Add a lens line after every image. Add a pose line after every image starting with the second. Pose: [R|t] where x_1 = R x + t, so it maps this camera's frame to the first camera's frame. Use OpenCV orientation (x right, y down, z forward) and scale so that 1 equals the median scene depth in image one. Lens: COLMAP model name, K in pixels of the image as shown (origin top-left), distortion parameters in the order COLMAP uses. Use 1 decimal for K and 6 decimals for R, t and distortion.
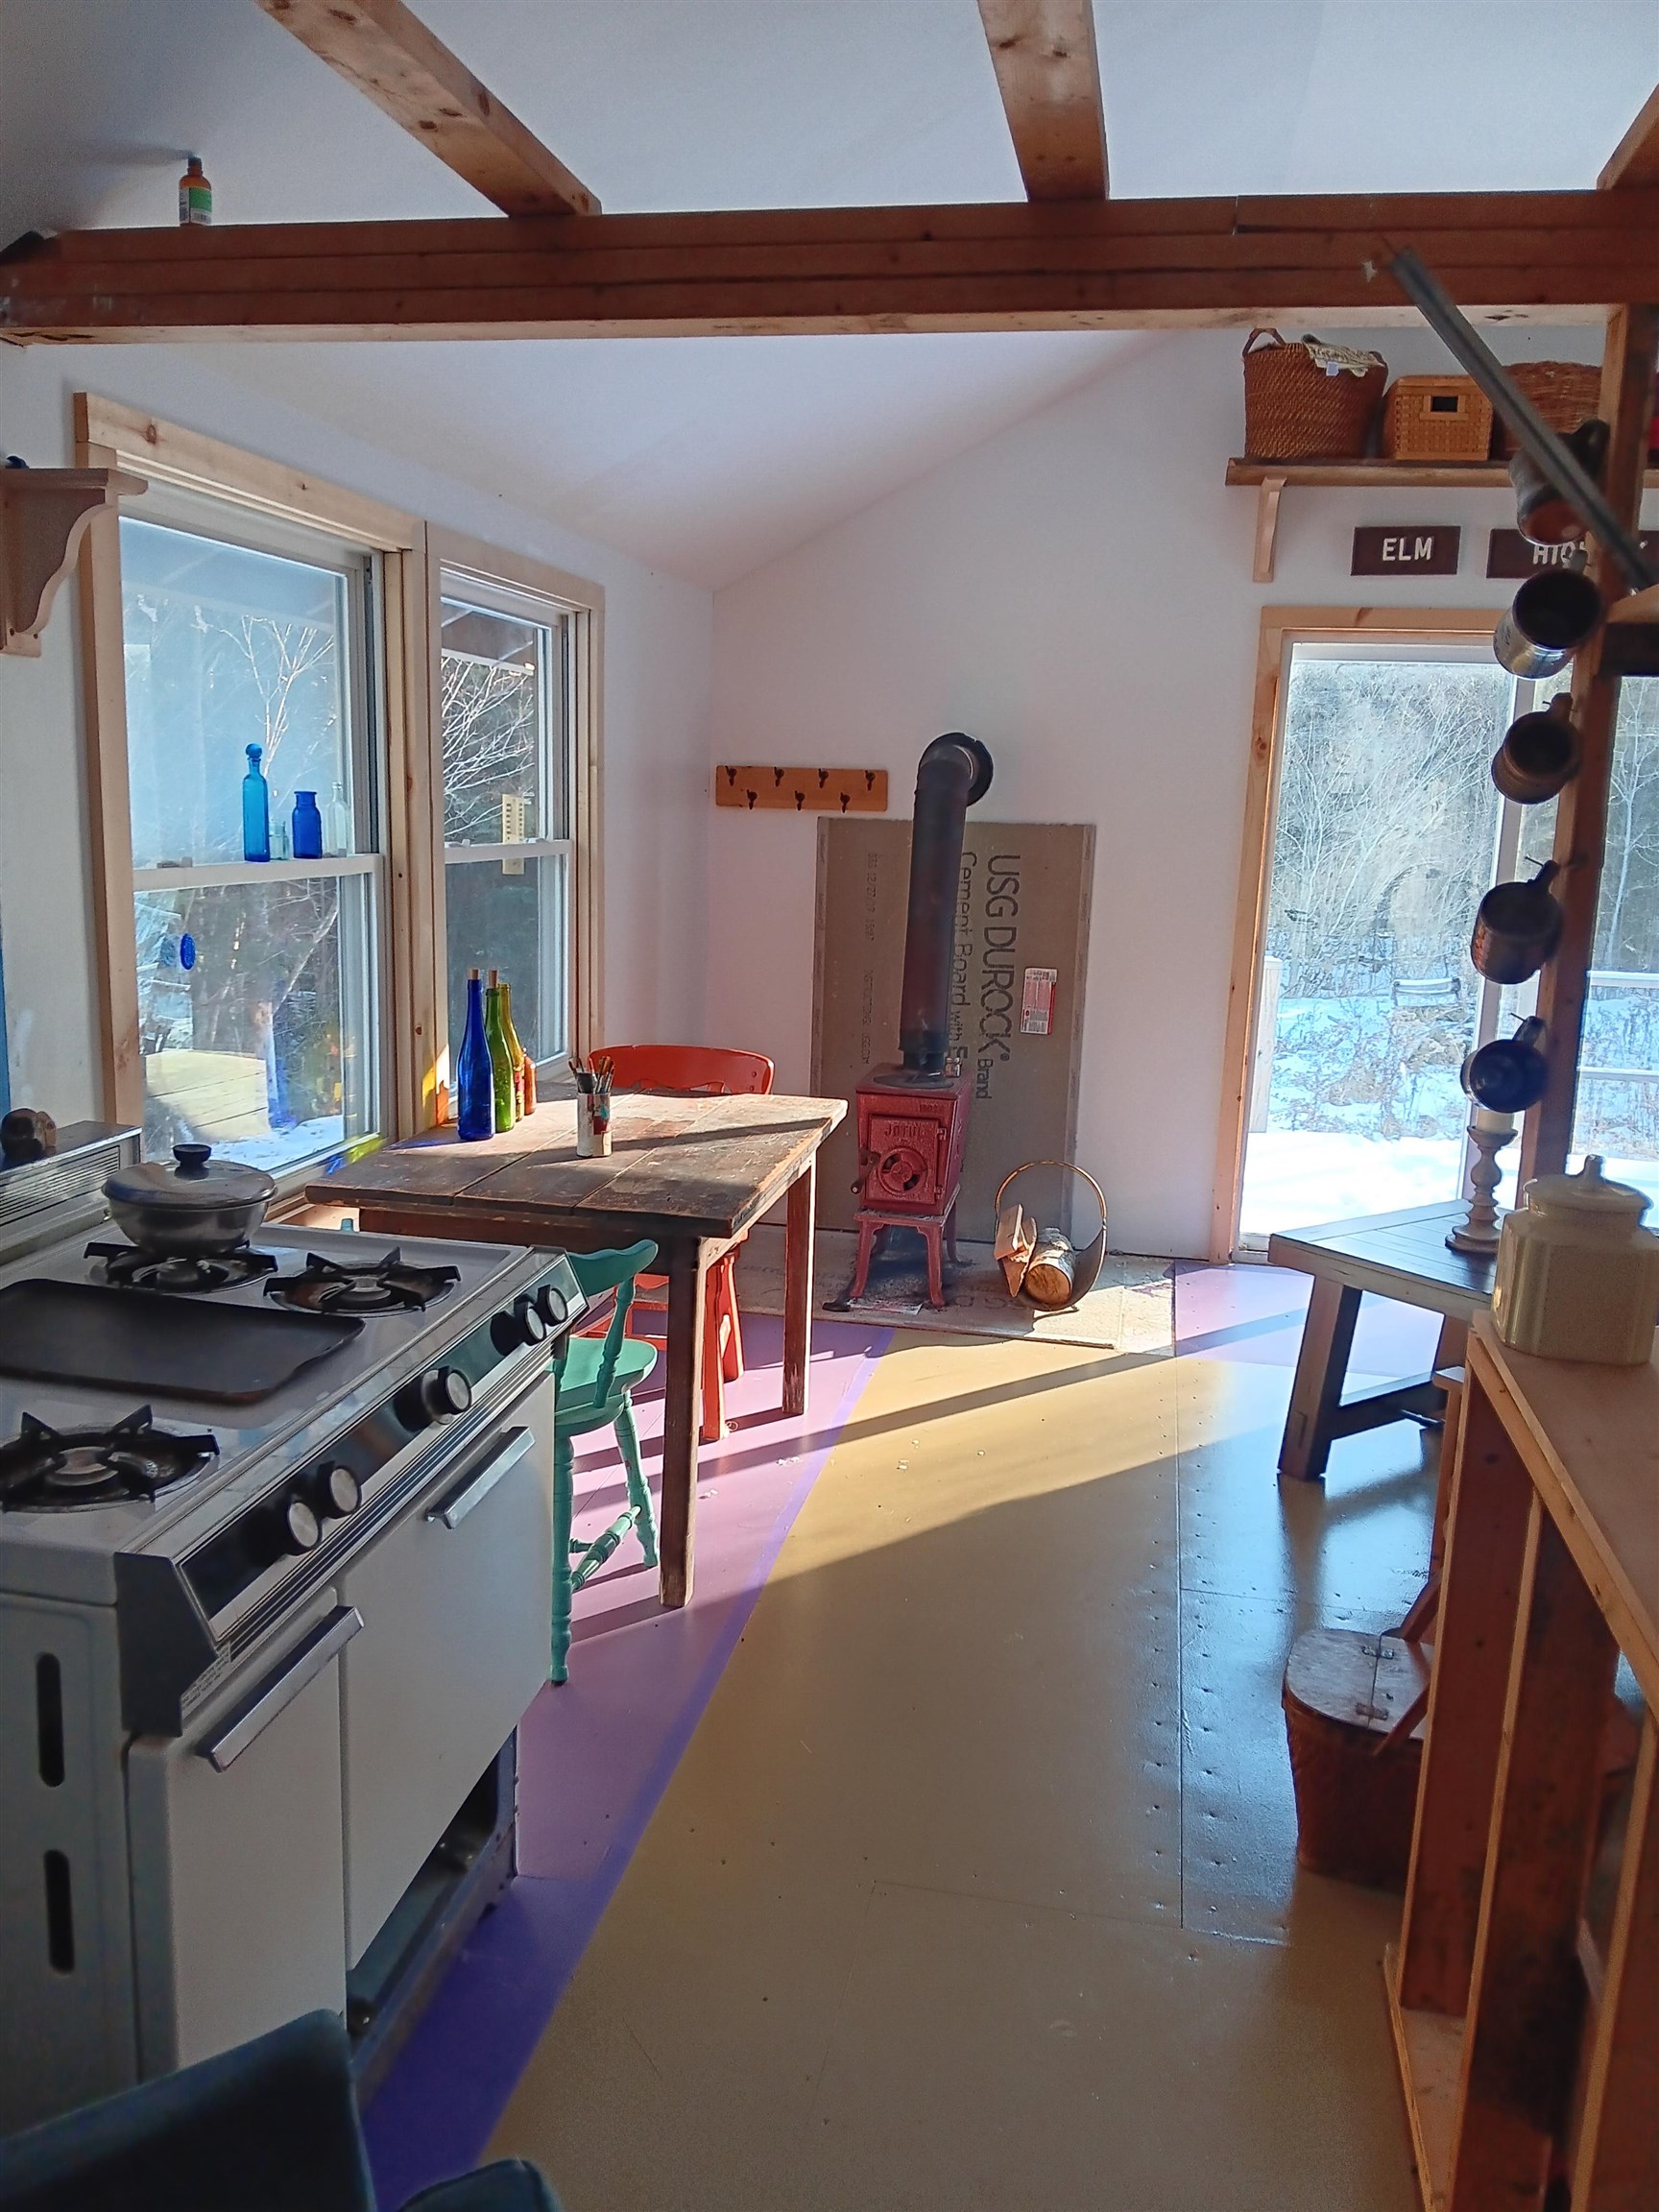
lens RADIAL K [[1725.5, 0, 819.5], [0, 1725.5, 1109.1], [0, 0, 1]] dist [0.155124, -0.337366]
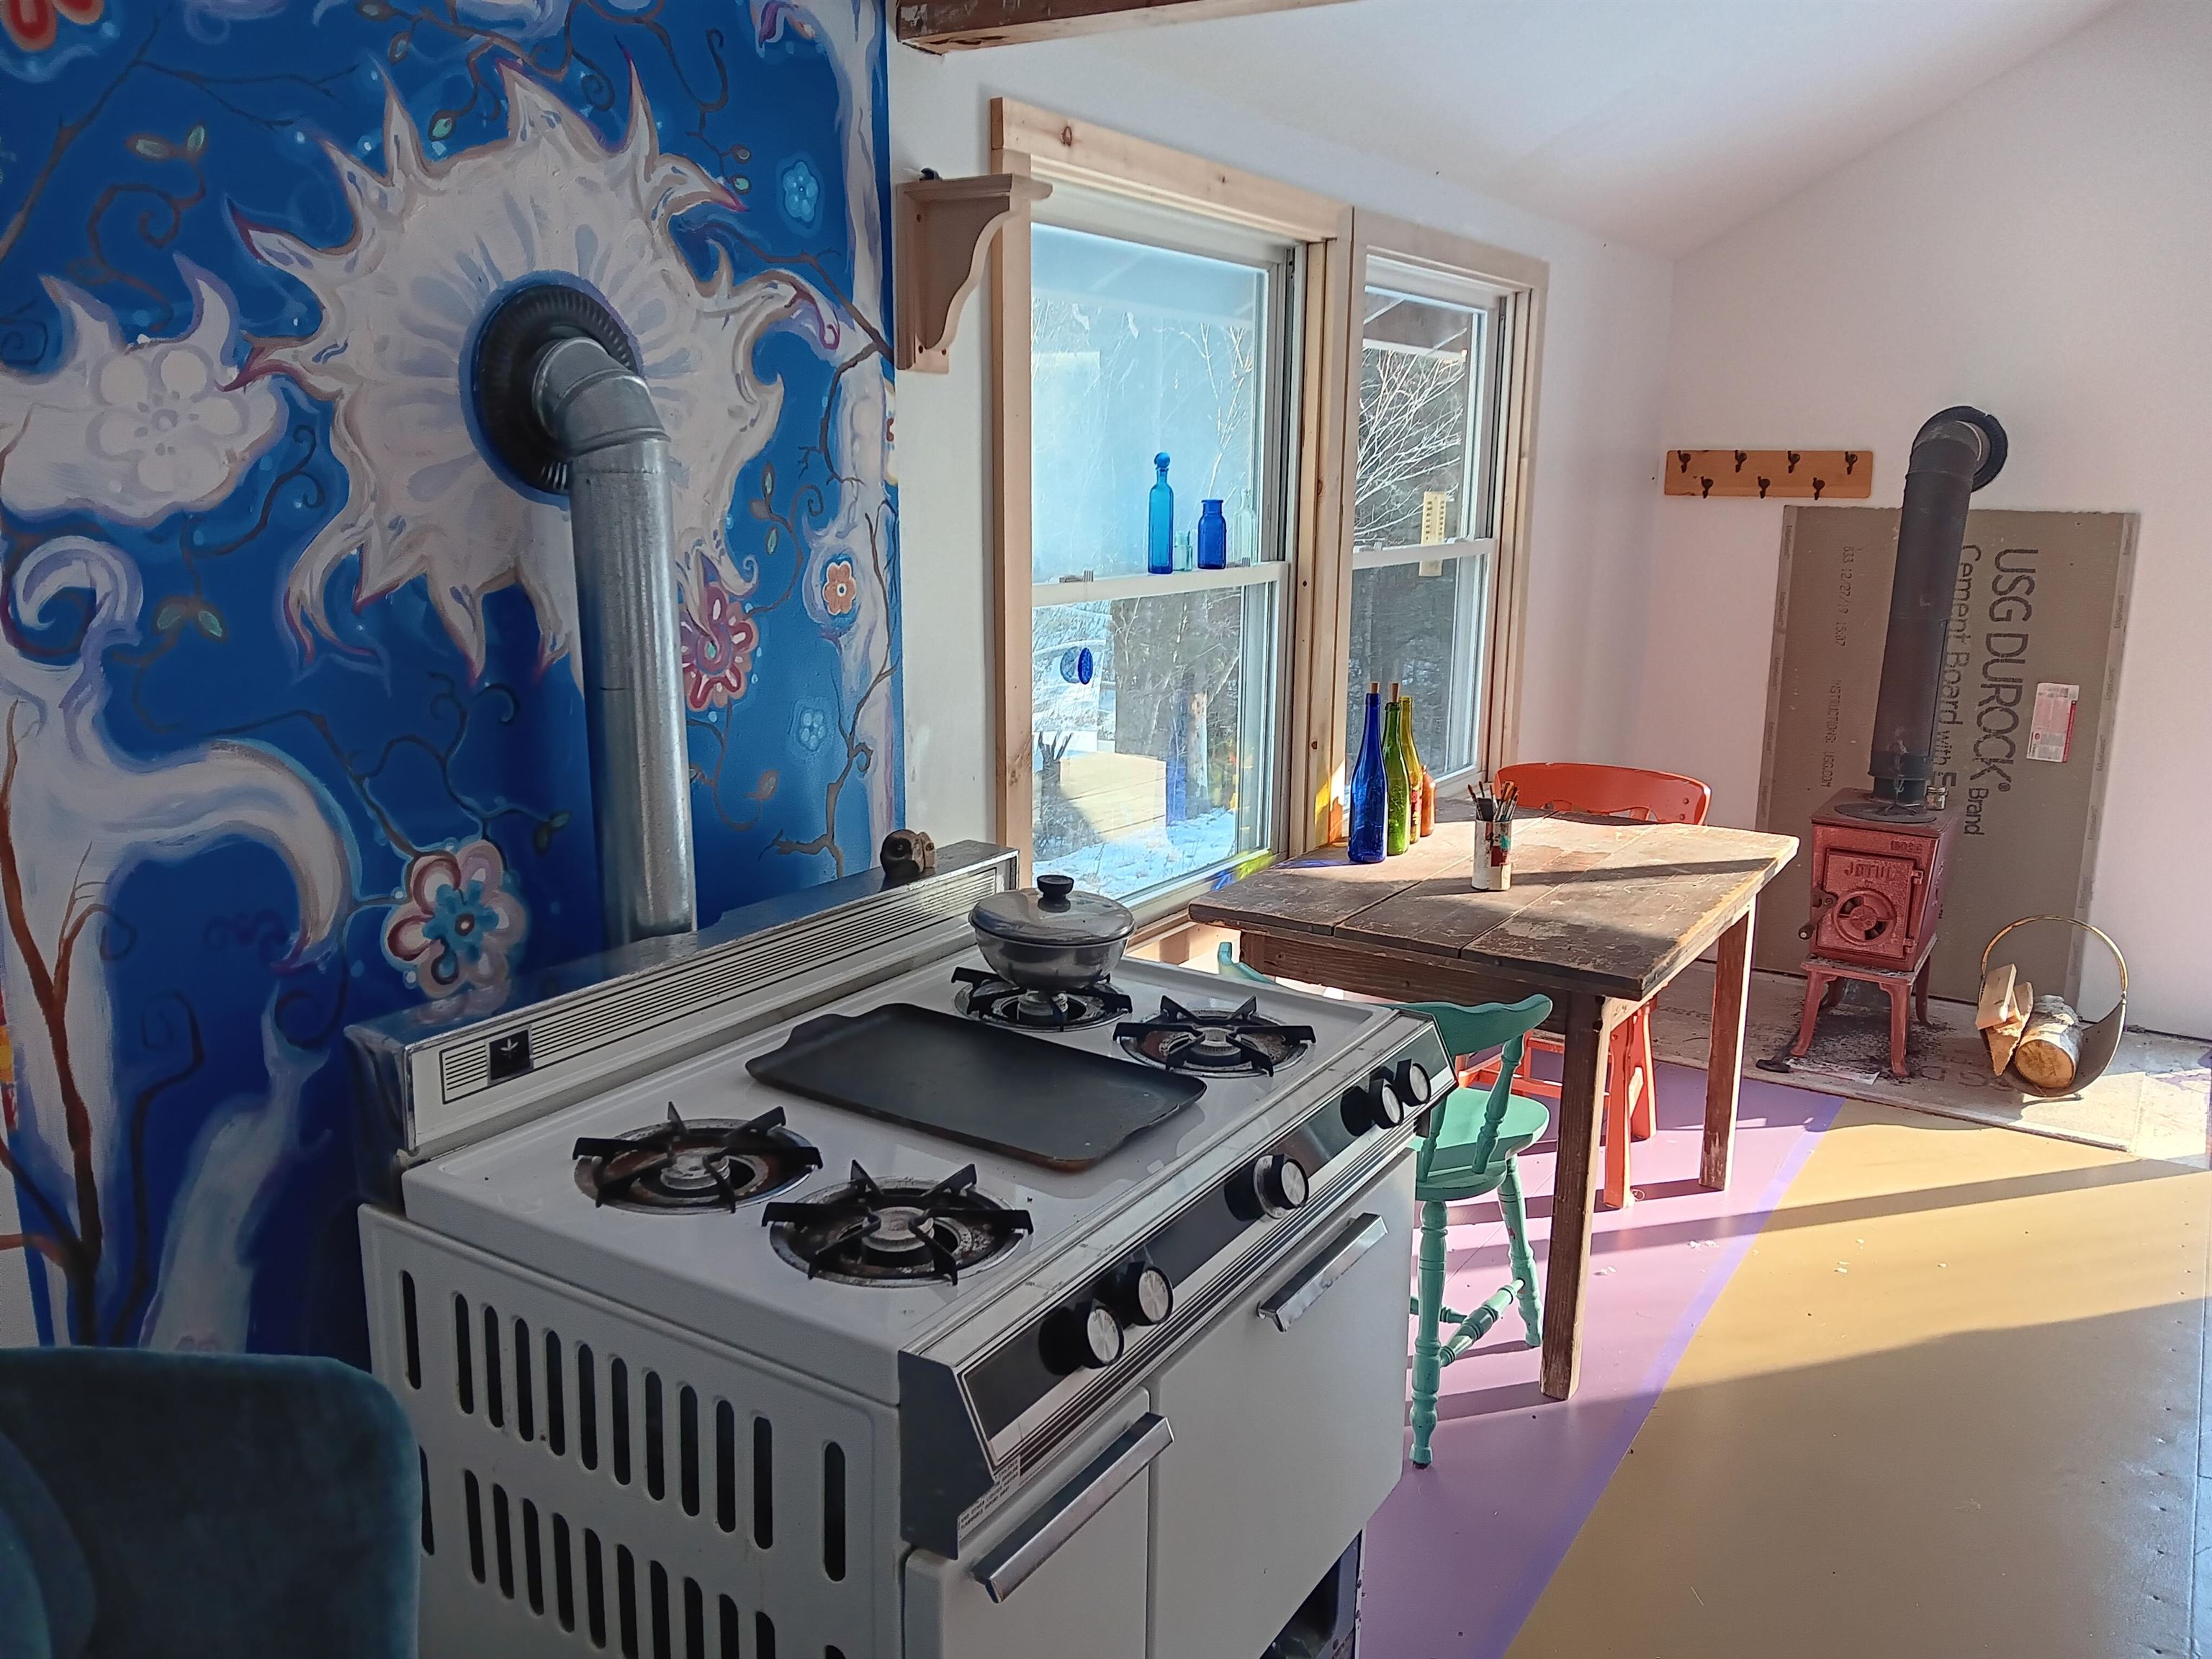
lens RADIAL K [[1709.5, 0, 1113.0], [0, 1709.5, 834.2], [0, 0, 1]] dist [0.065264, -0.134358]
pose [[0.932075, 0.054410, -0.358155, 0.004819], [-0.045528, 0.998411, 0.033193, -0.019148], [0.359392, -0.014632, 0.933072, 0.070128]]
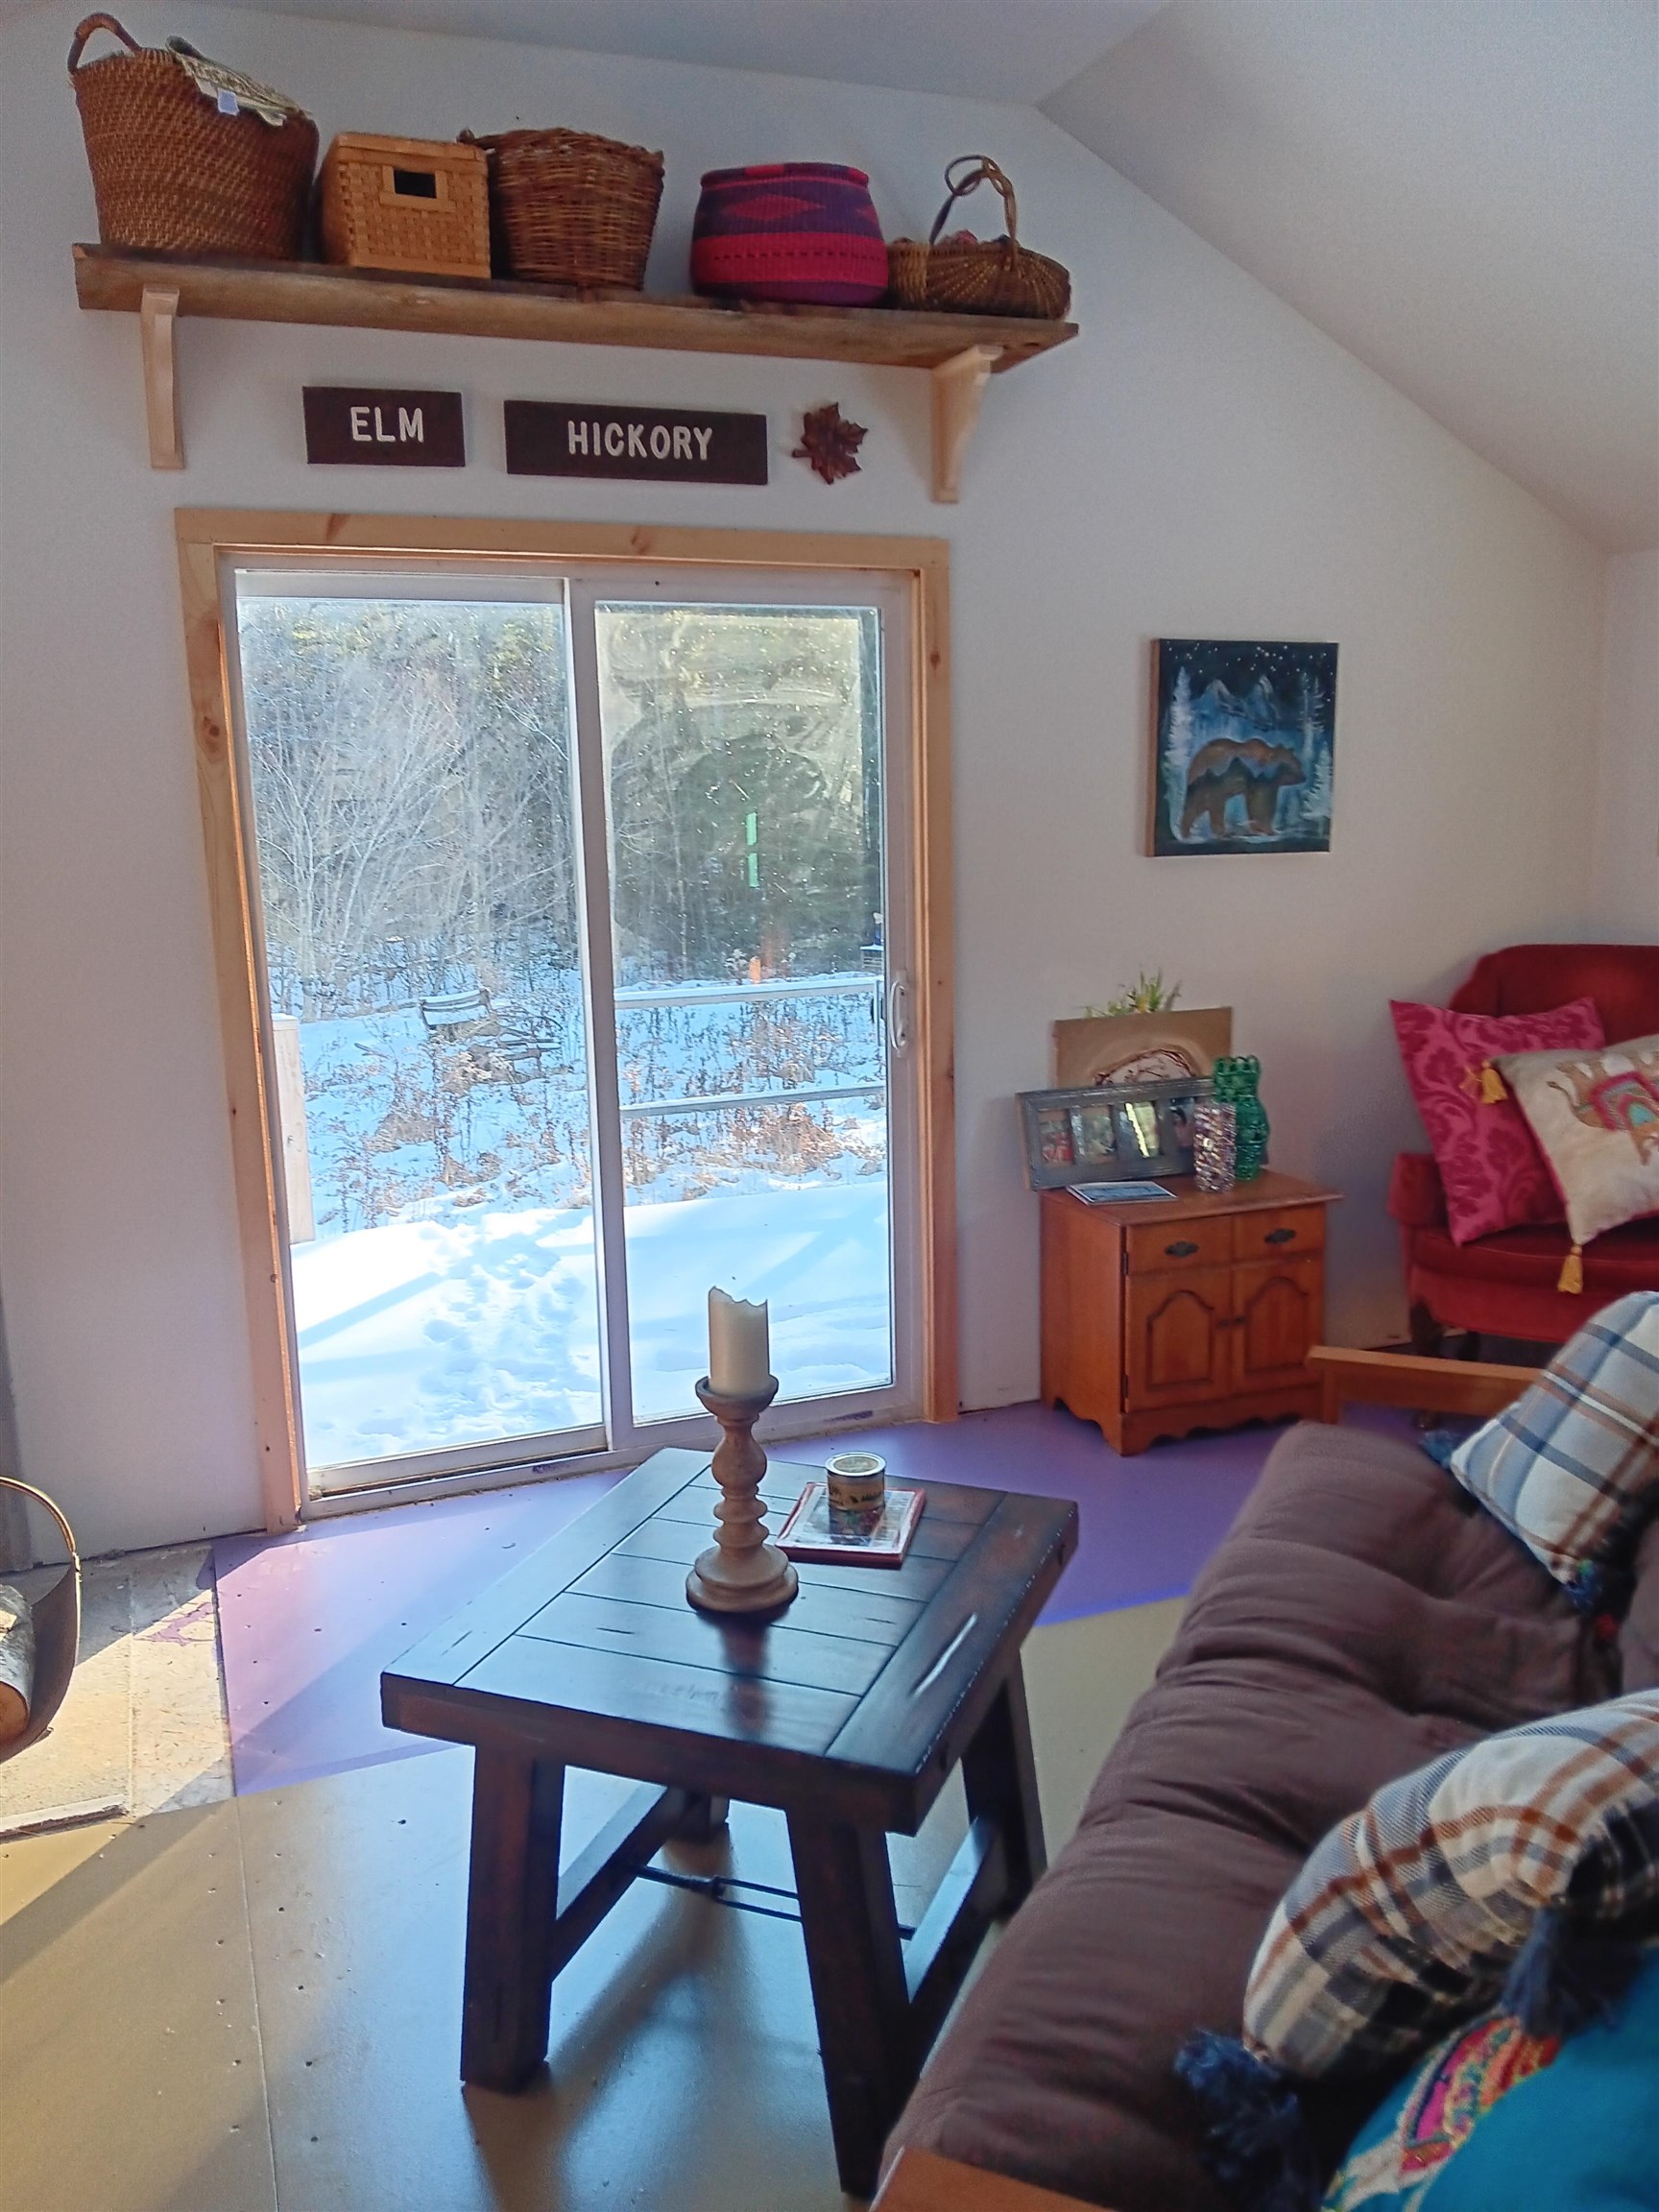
lens RADIAL K [[1709.5, 0, 813.7], [0, 1709.5, 1112.1], [0, 0, 1]] dist [0.065264, -0.134358]
pose [[0.843761, -0.152418, 0.514622, 0.110938], [0.148291, 0.987709, 0.049399, -0.082993], [-0.515827, 0.034633, 0.855993, 0.421265]]
